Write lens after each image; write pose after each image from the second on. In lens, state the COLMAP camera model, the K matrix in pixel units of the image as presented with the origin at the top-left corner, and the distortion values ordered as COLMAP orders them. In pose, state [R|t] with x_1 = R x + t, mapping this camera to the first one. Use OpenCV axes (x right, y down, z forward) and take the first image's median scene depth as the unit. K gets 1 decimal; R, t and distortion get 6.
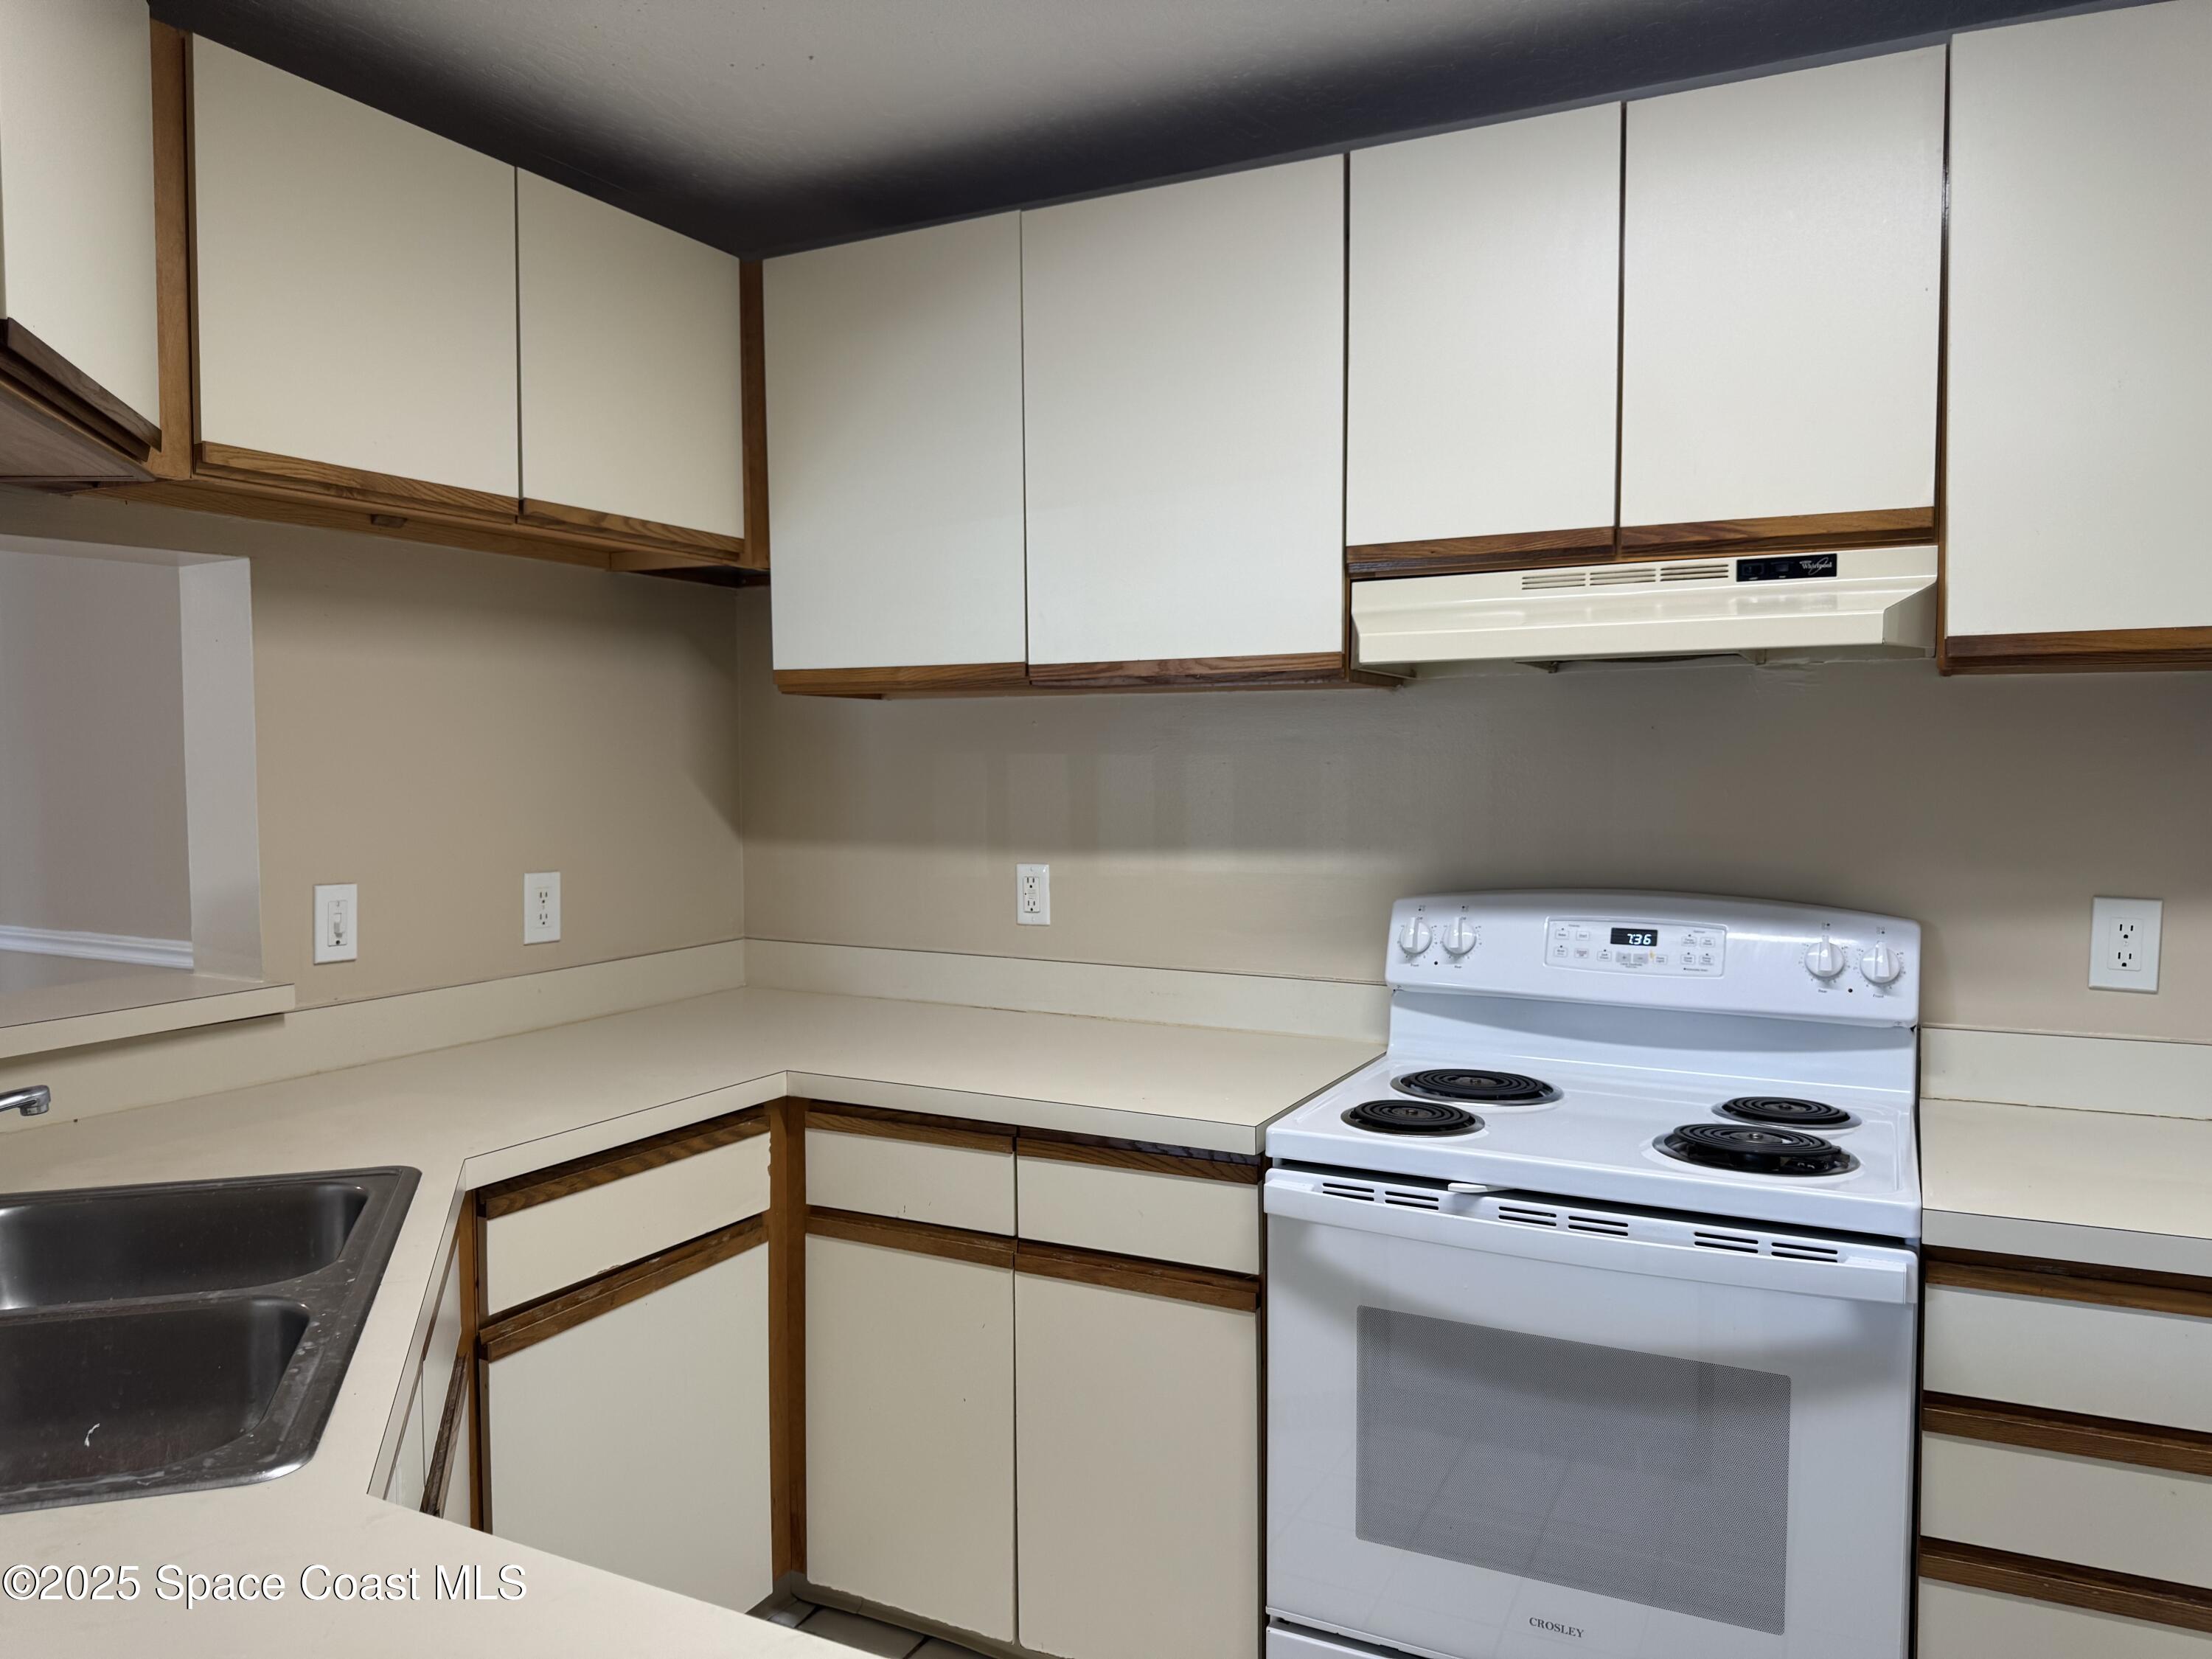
lens RADIAL K [[1538.9, 0, 1099.1], [0, 1538.9, 835.8], [0, 0, 1]] dist [0.066556, -0.104562]
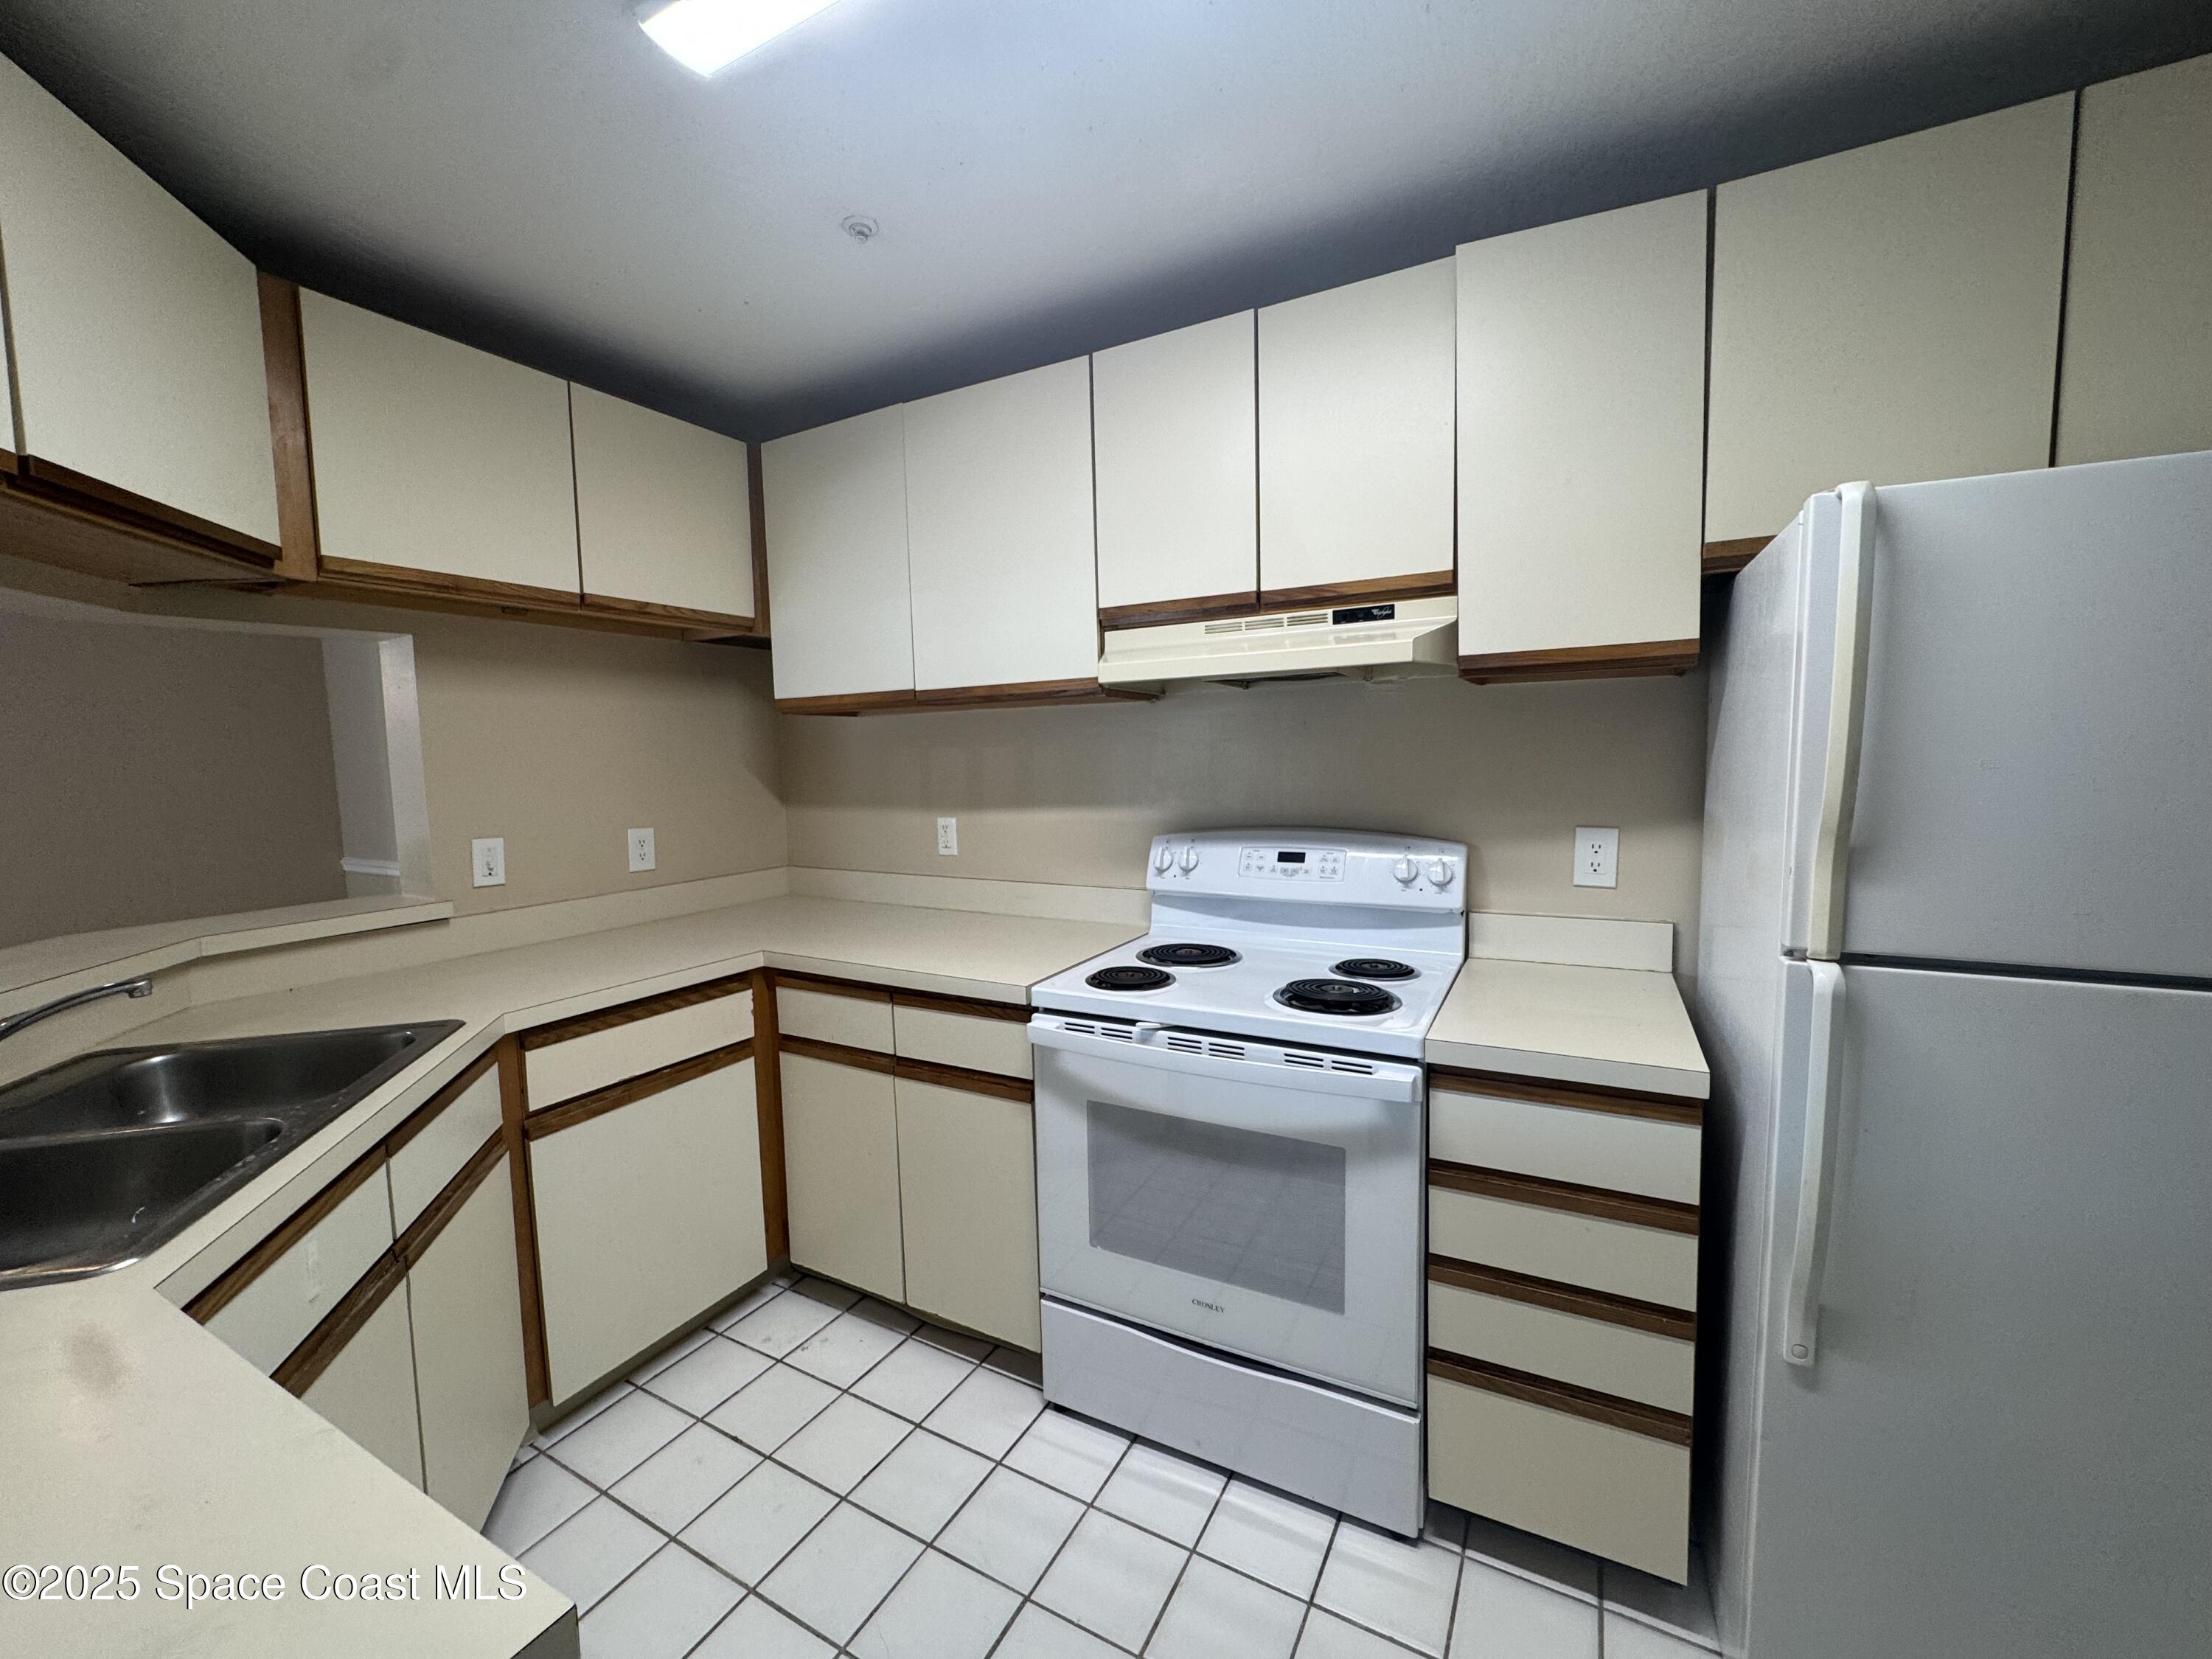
lens RADIAL K [[882.5, 0, 1087.3], [0, 882.5, 821.4], [0, 0, 1]] dist [-0.014905, 0.000040]
pose [[0.999657, -0.017959, -0.019044, 0.167168], [0.018418, 0.999537, 0.024198, 0.003876], [0.018601, -0.024541, 0.999526, 0.115399]]
